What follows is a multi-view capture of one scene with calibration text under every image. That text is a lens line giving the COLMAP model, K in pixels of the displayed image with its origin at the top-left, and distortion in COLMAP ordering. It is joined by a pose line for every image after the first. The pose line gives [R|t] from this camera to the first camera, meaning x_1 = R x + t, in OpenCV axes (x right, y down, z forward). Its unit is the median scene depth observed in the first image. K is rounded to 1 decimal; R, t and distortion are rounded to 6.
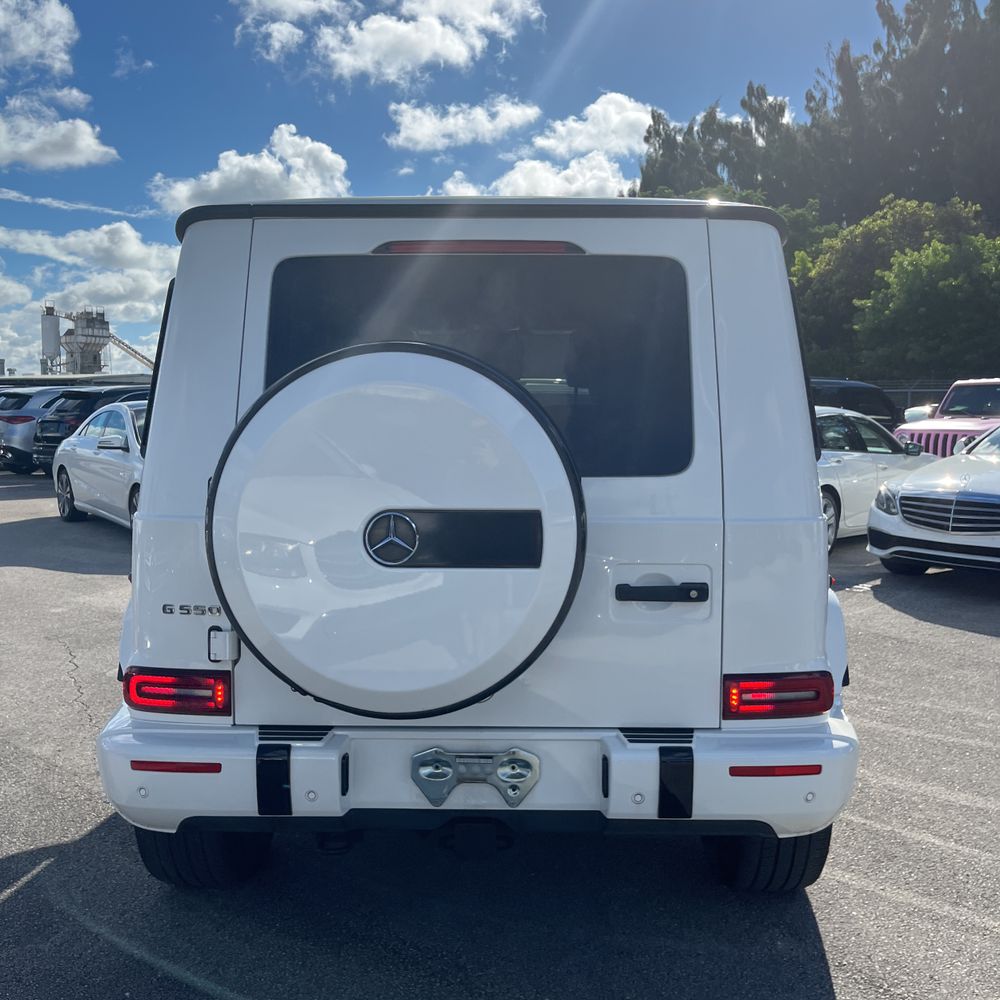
lens RADIAL K [[1002.8, 0, 497.2], [0, 1002.8, 495.3], [0, 0, 1]] dist [-0.002410, 0.000000]
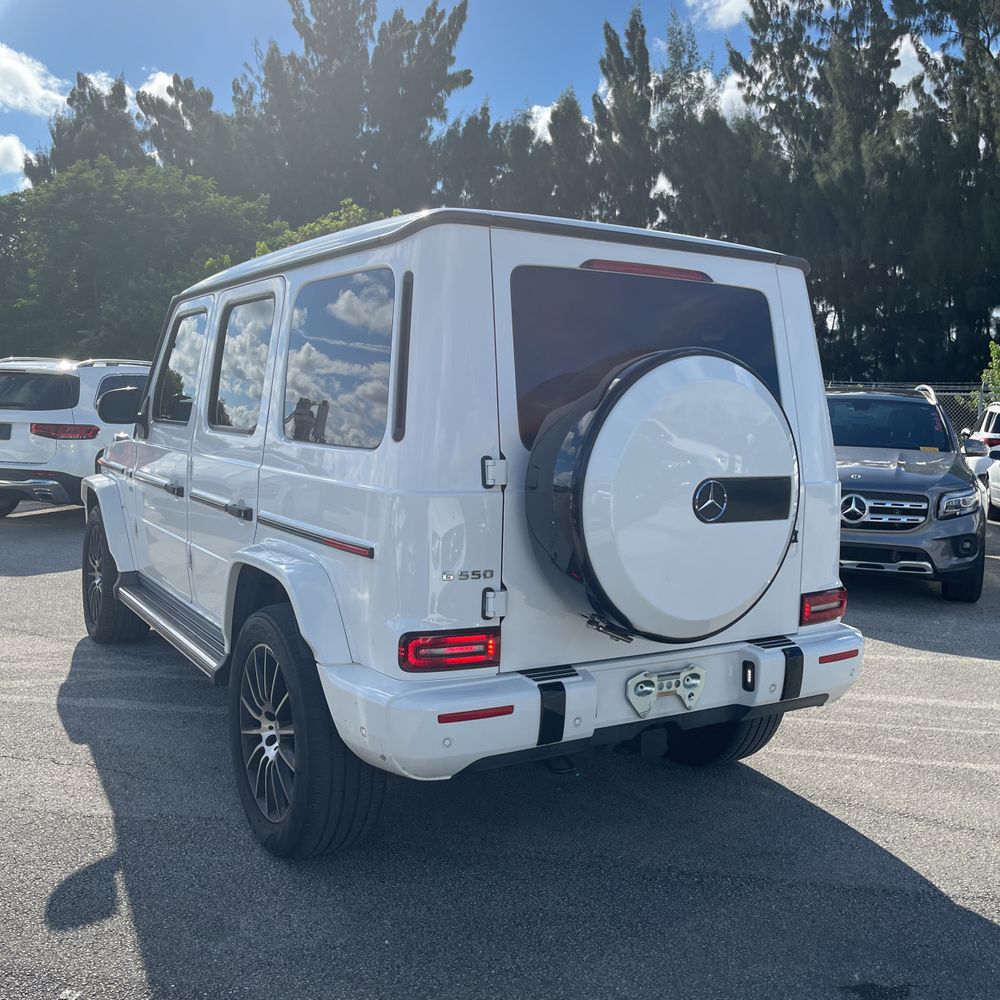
lens RADIAL K [[1002.8, 0, 501.2], [0, 1002.8, 499.2], [0, 0, 1]] dist [-0.002410, 0.000000]
pose [[0.849355, -0.030102, 0.526963, -0.842126], [0.022233, 0.999527, 0.021262, 0.006791], [-0.527354, -0.006343, 0.849622, 0.032819]]
